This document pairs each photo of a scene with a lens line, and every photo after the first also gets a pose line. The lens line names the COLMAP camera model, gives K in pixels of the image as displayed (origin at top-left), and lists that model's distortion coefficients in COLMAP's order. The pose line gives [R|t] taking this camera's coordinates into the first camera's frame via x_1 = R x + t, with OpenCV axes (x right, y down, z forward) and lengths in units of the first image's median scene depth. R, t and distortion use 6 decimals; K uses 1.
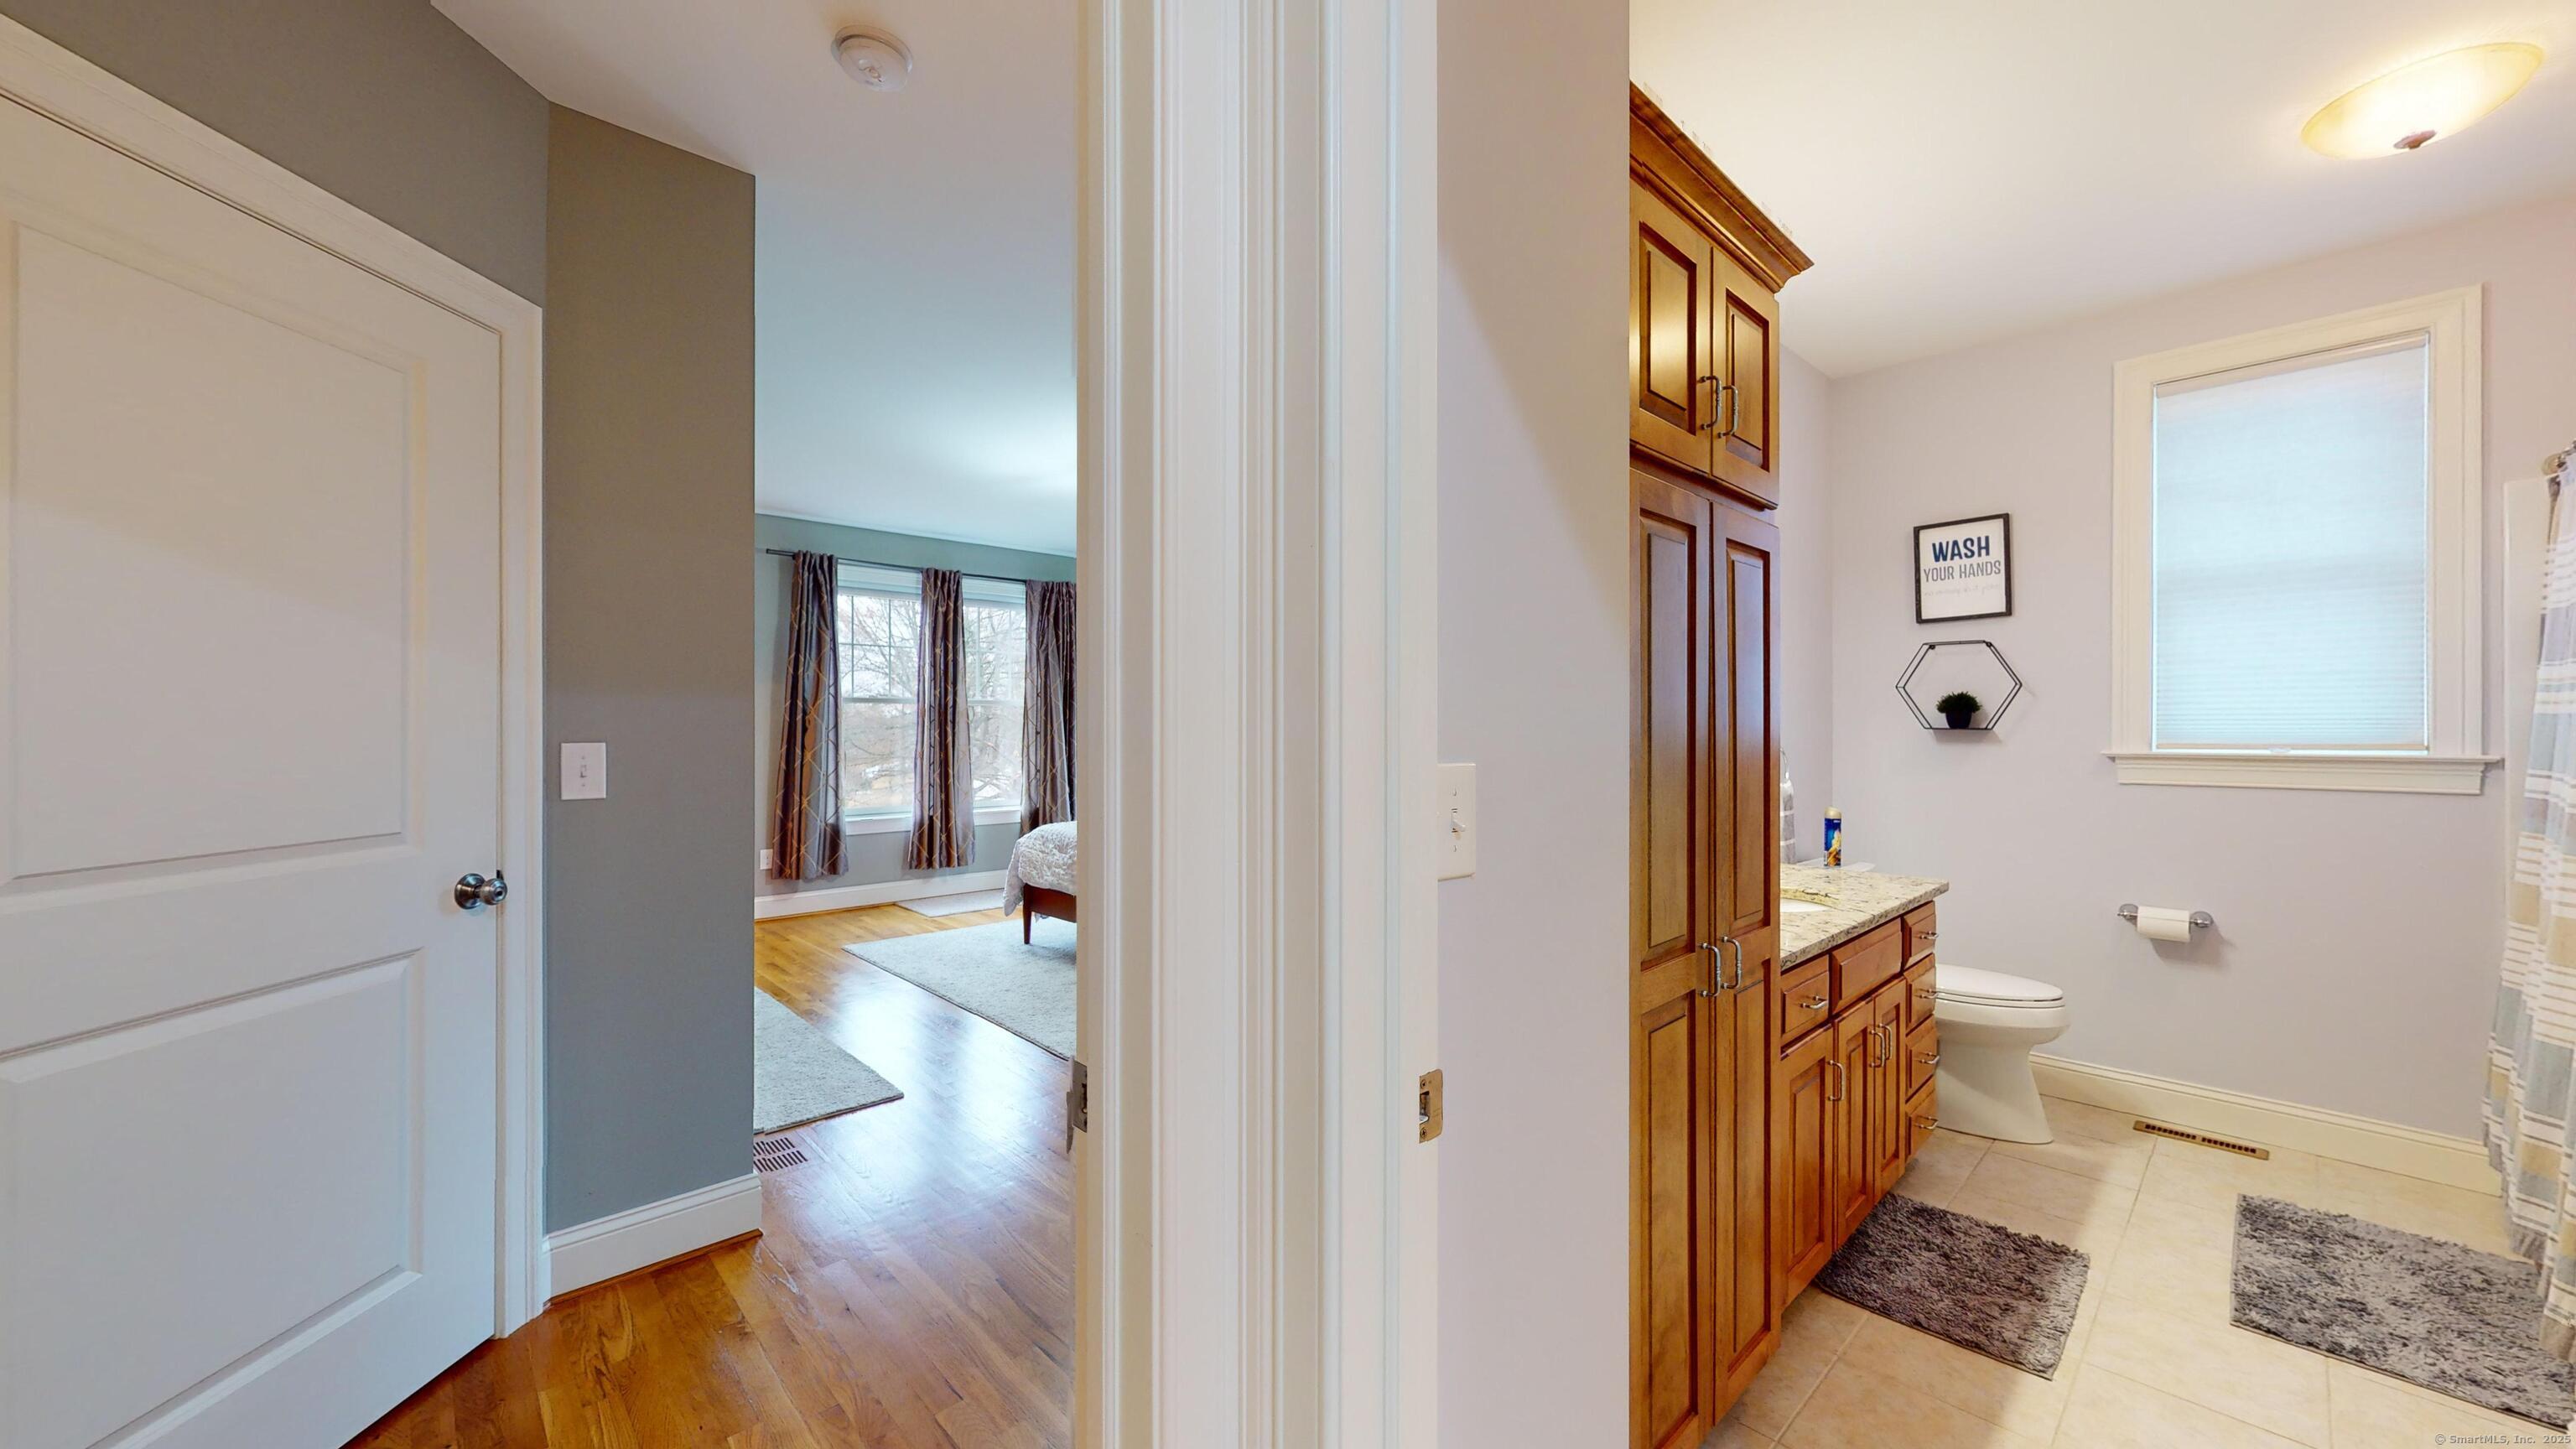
lens RADIAL K [[929.5, 0, 1280.9], [0, 929.5, 732.0], [0, 0, 1]] dist [0.011597, -0.003856]
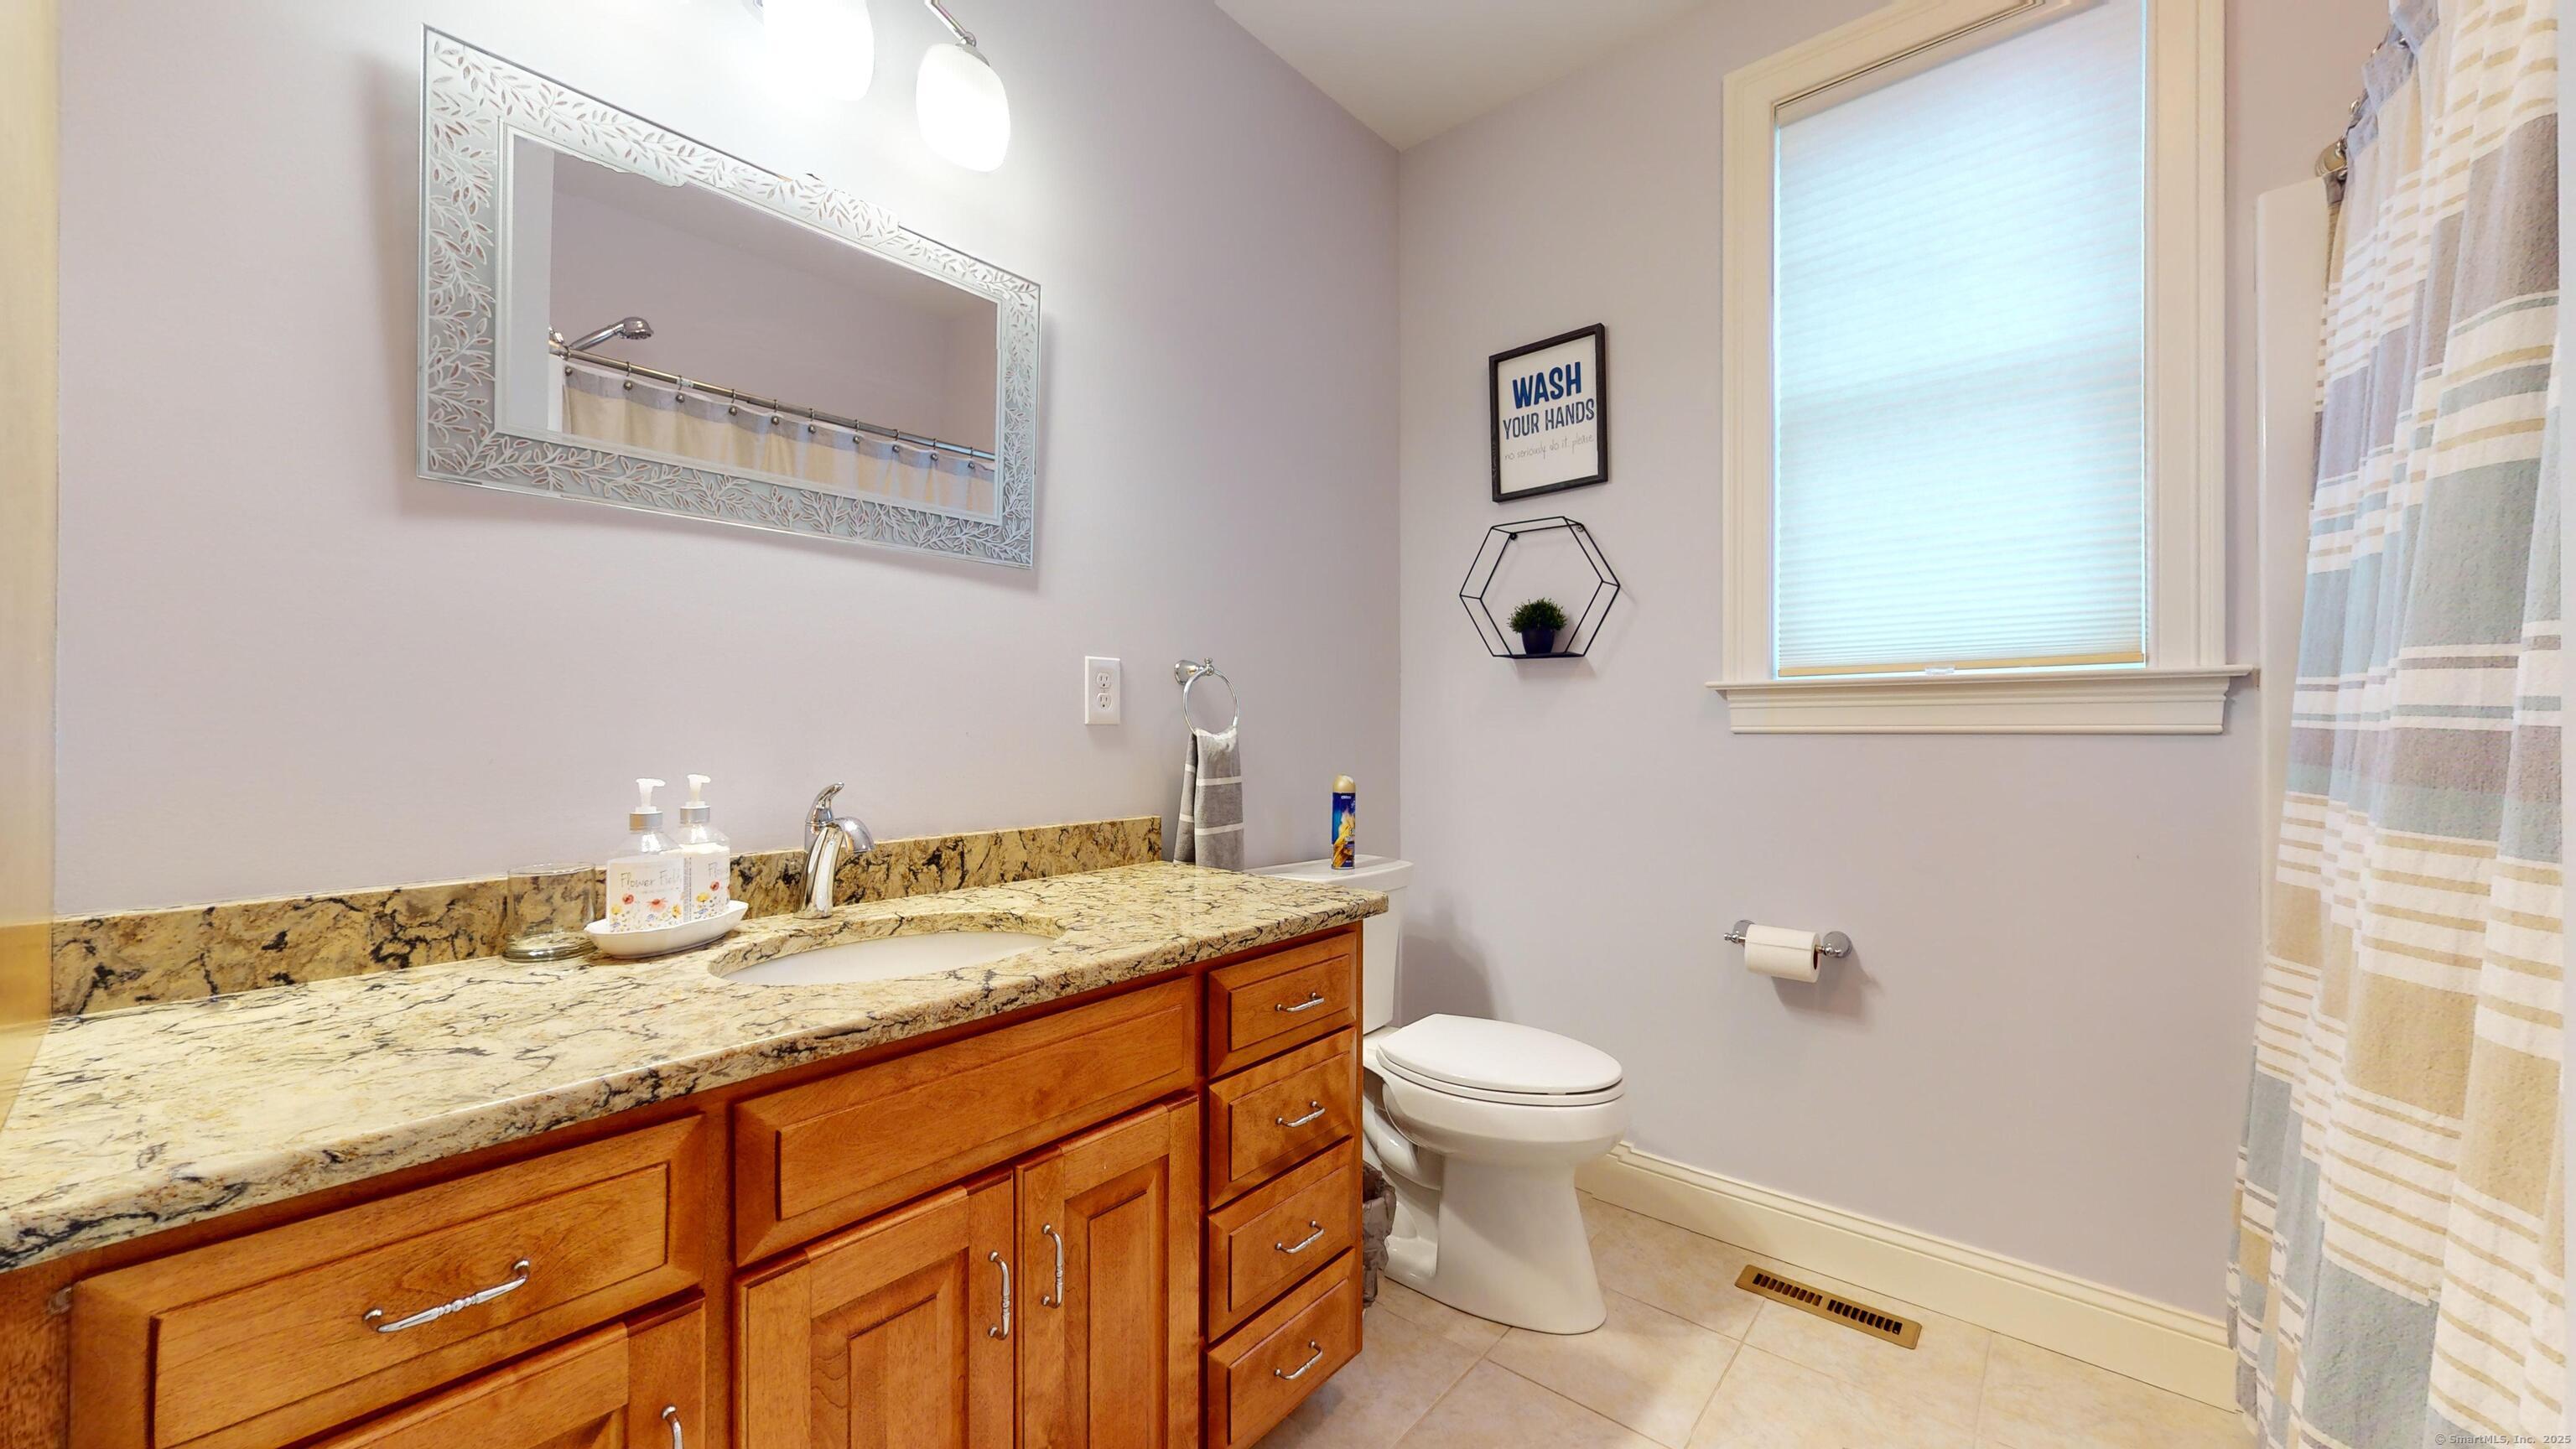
lens RADIAL K [[941.7, 0, 1281.9], [0, 941.7, 726.9], [0, 0, 1]] dist [-0.000680, 0.000069]
pose [[0.993329, 0.000306, 0.115316, 0.534108], [-0.000016, 0.999997, -0.002518, 0.055631], [-0.115317, 0.002499, 0.993326, 0.411897]]
